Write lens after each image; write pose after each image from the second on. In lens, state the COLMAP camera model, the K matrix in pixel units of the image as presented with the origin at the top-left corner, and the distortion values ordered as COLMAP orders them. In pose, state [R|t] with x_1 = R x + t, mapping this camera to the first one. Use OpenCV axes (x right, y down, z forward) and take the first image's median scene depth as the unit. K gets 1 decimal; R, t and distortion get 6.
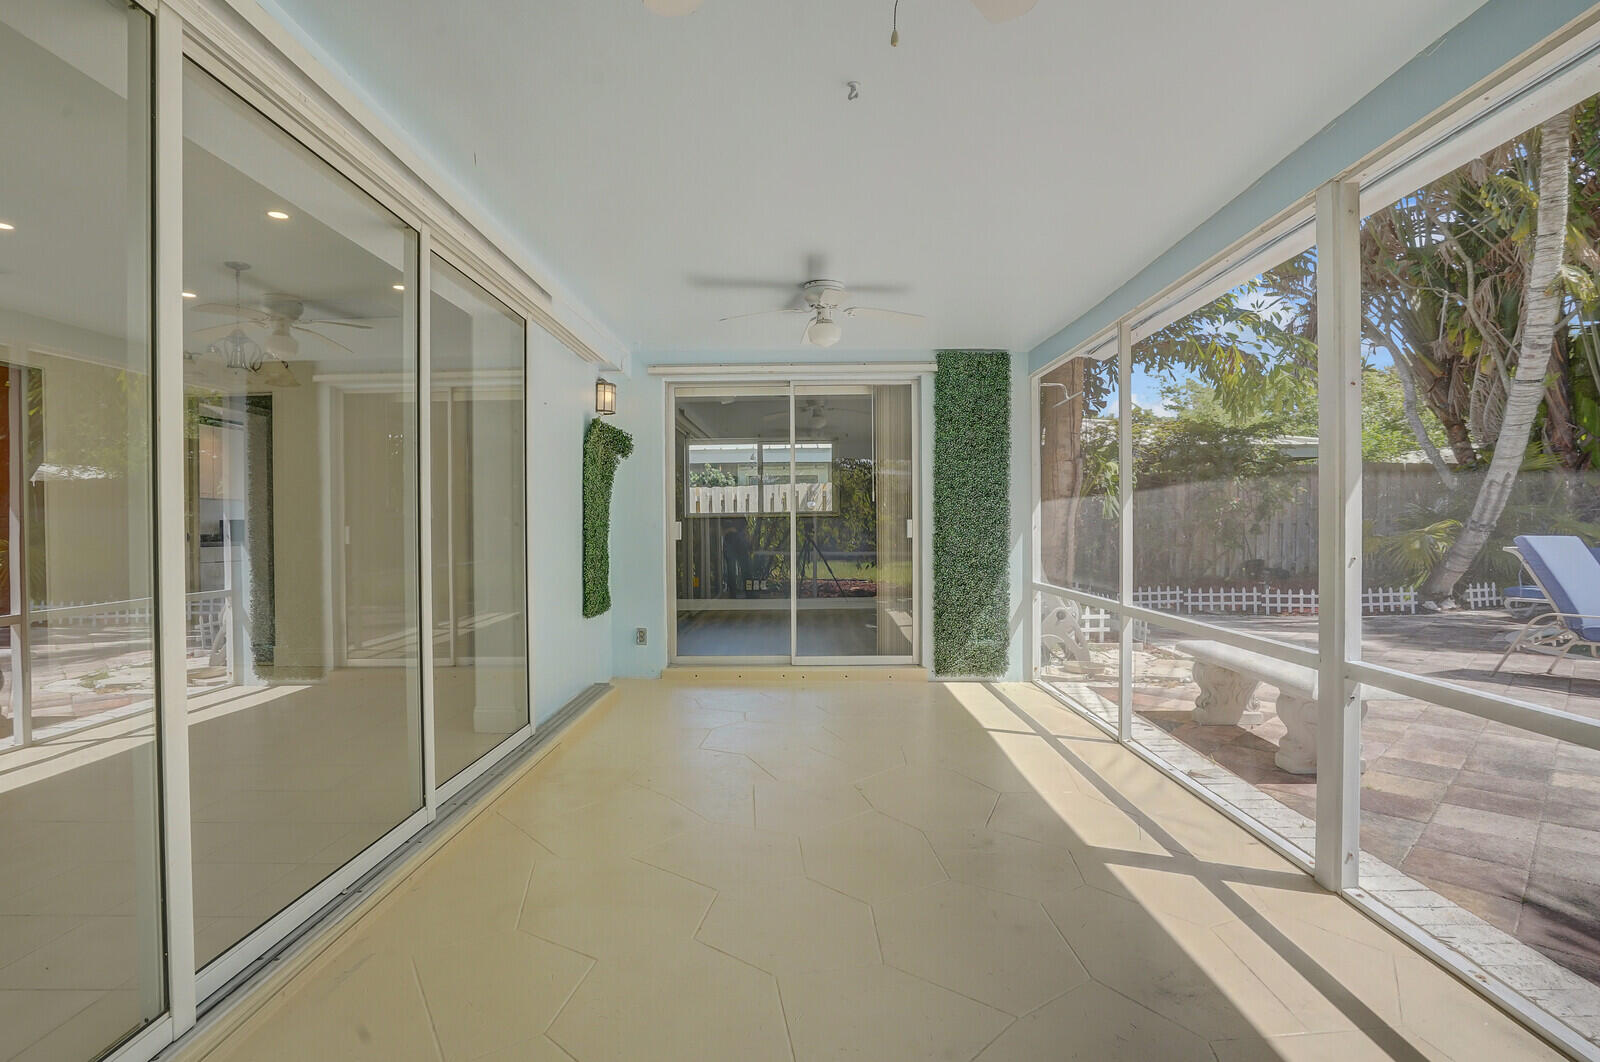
lens RADIAL K [[831.2, 0, 774.3], [0, 831.2, 533.0], [0, 0, 1]] dist [-0.044315, 0.015854]
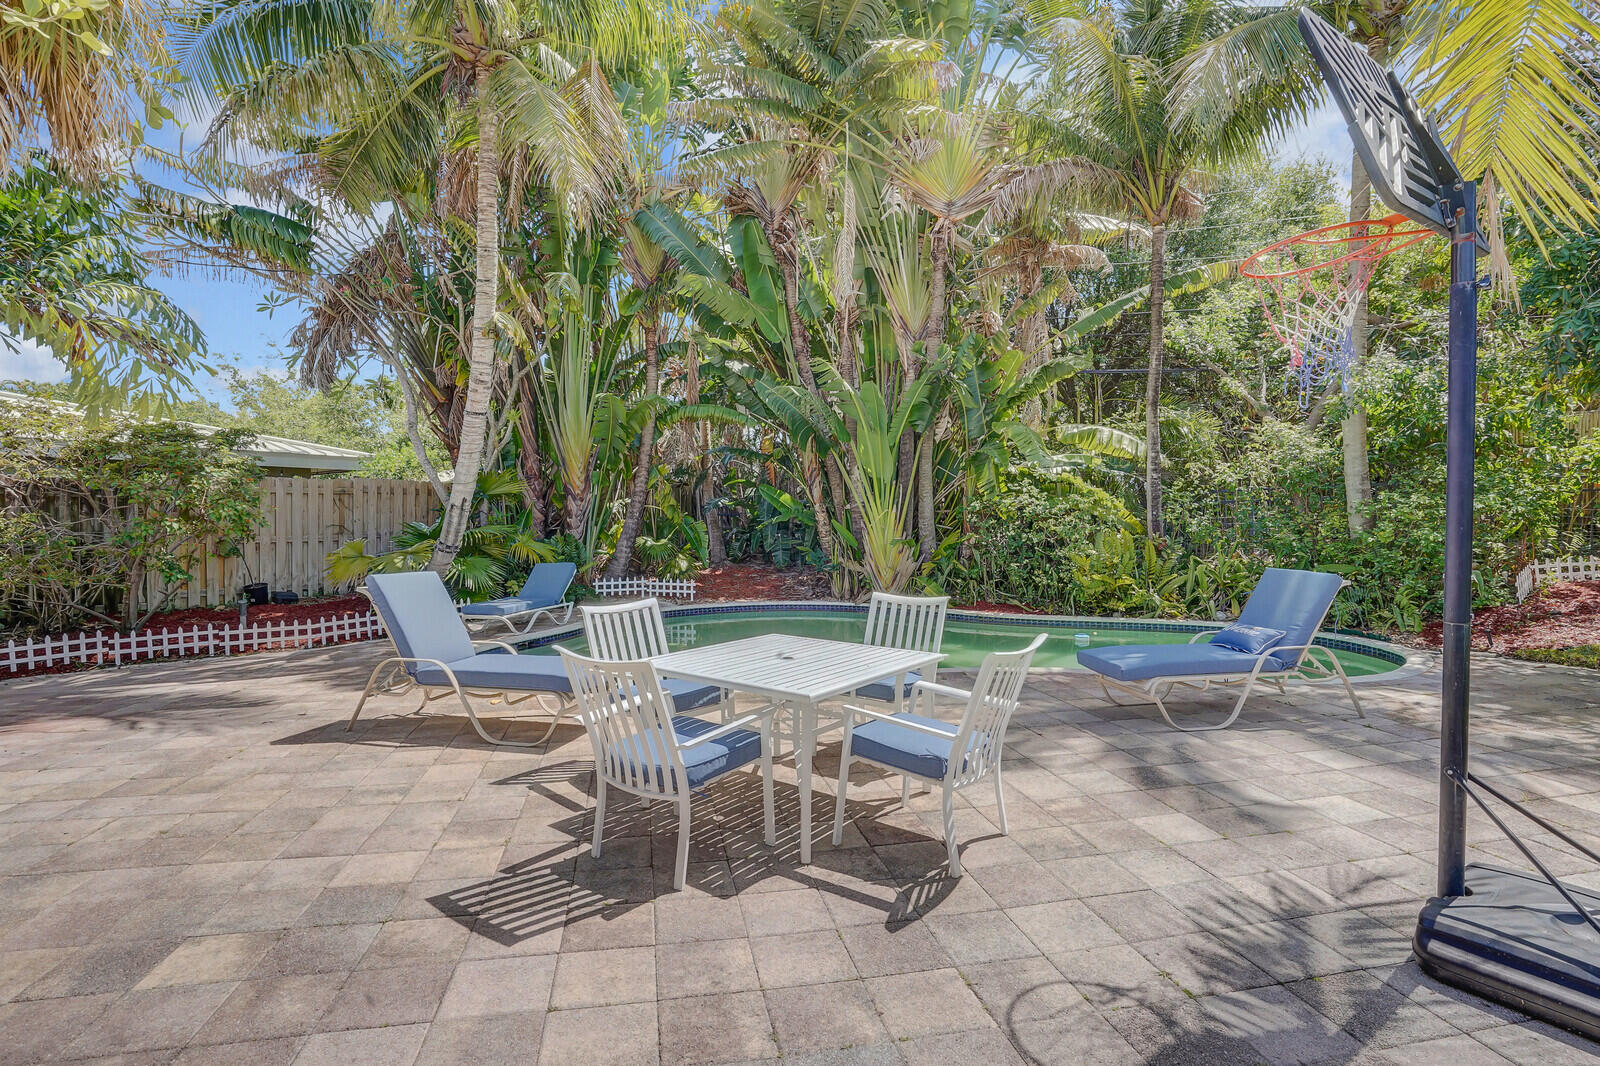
lens RADIAL K [[782.8, 0, 808.5], [0, 782.8, 529.7], [0, 0, 1]] dist [-0.043752, 0.019847]
pose [[0.541377, -0.005854, 0.840759, 0.427417], [0.009249, 0.999957, 0.001007, -0.041991], [-0.840729, 0.007231, 0.541408, 0.100631]]
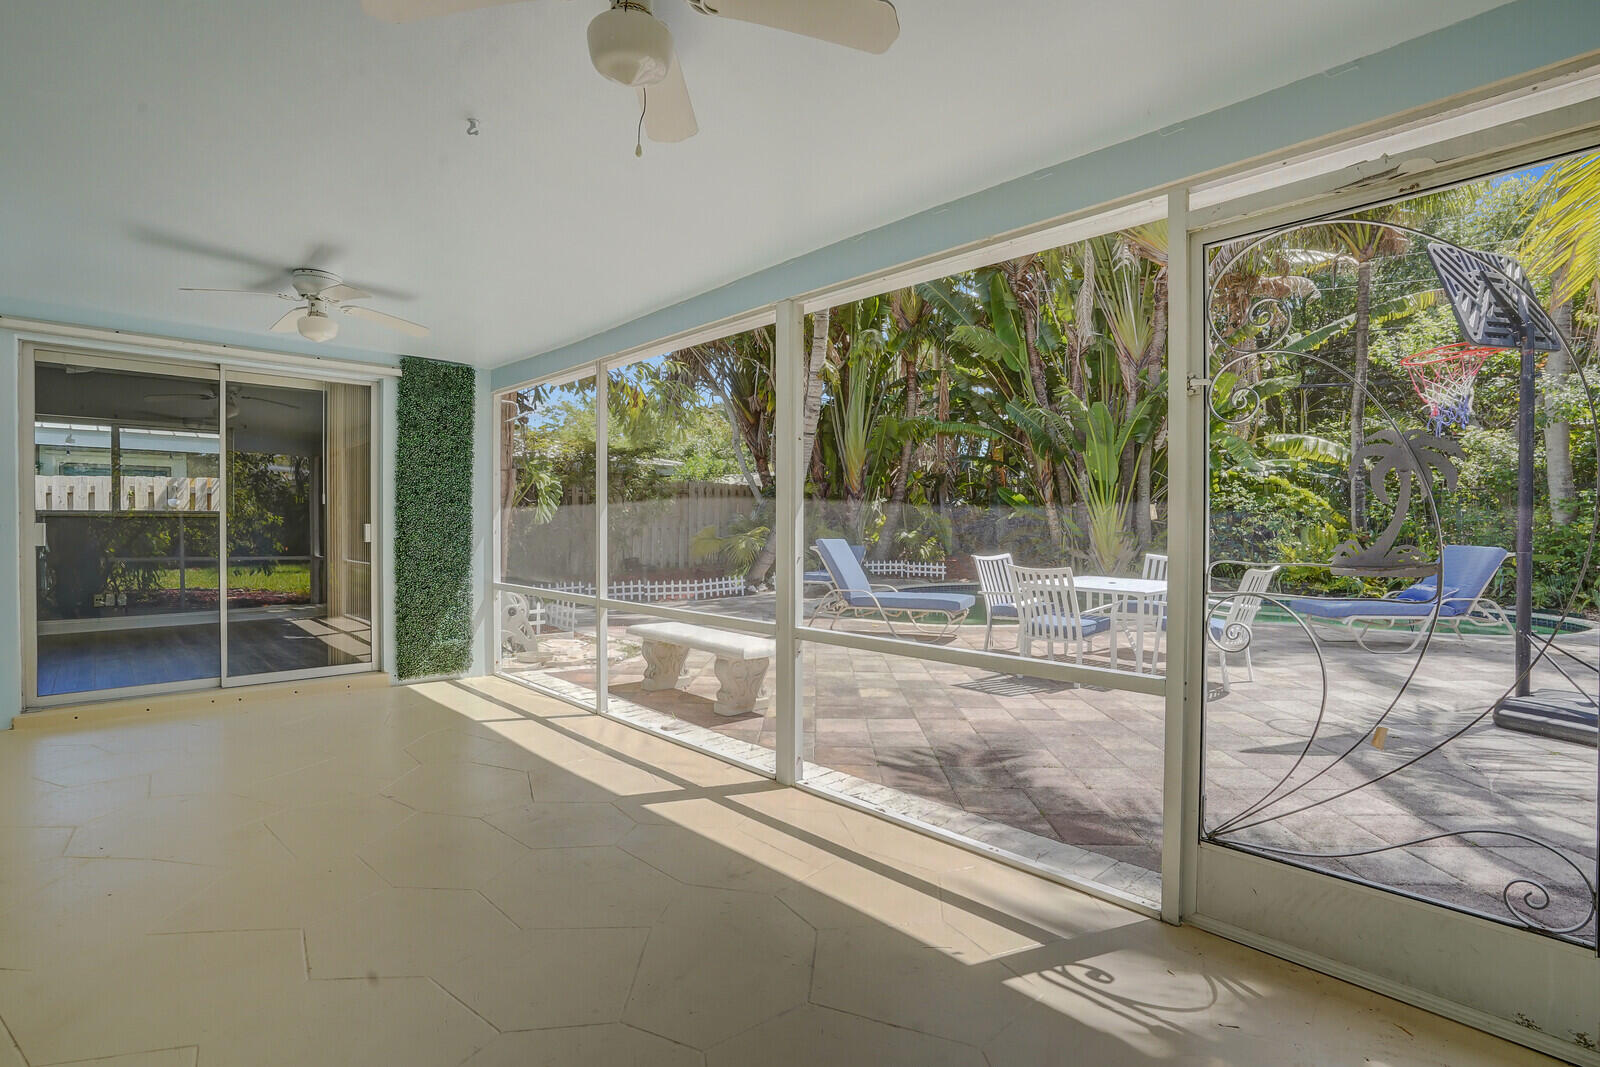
lens RADIAL K [[782.8, 0, 795.5], [0, 782.8, 532.6], [0, 0, 1]] dist [-0.043752, 0.019847]
pose [[0.711892, 0.003435, 0.702281, -0.120680], [-0.001974, 0.999994, -0.002891, -0.003882], [-0.702286, 0.000672, 0.711894, -0.002671]]
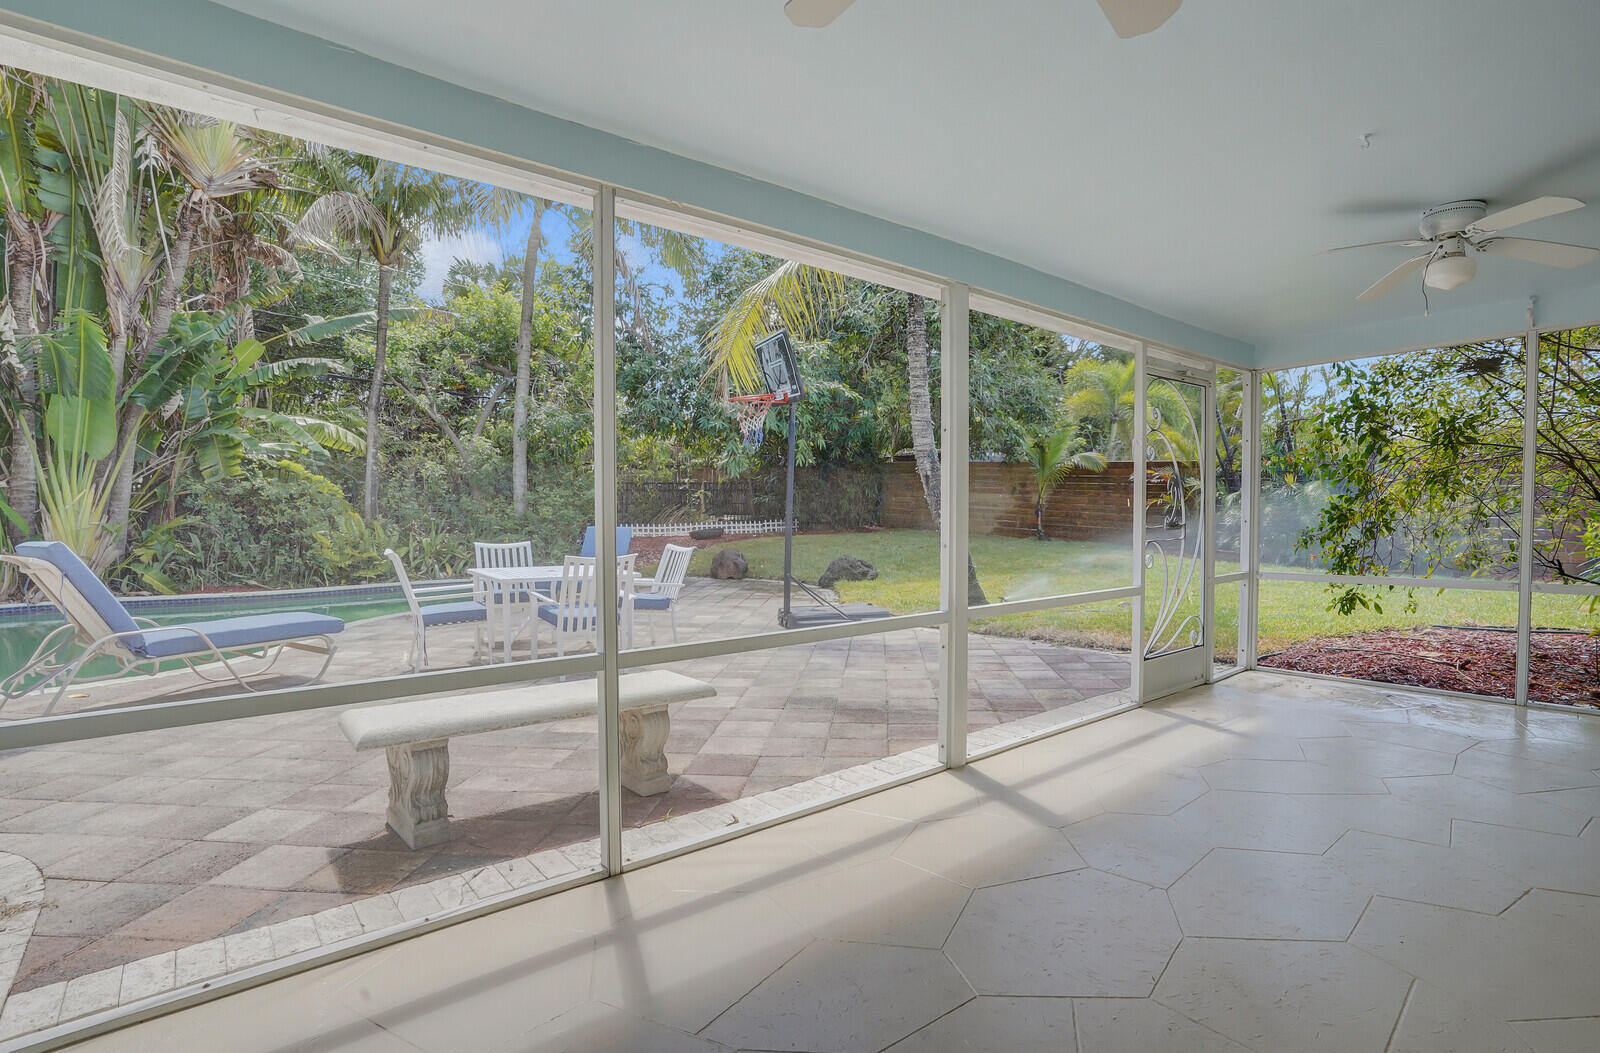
lens RADIAL K [[782.8, 0, 822.0], [0, 782.8, 524.3], [0, 0, 1]] dist [-0.043752, 0.019847]
pose [[-0.670280, 0.000028, 0.742108, -0.083958], [0.015228, 0.999790, 0.013717, -0.010527], [-0.741952, 0.020495, -0.670140, 0.892295]]
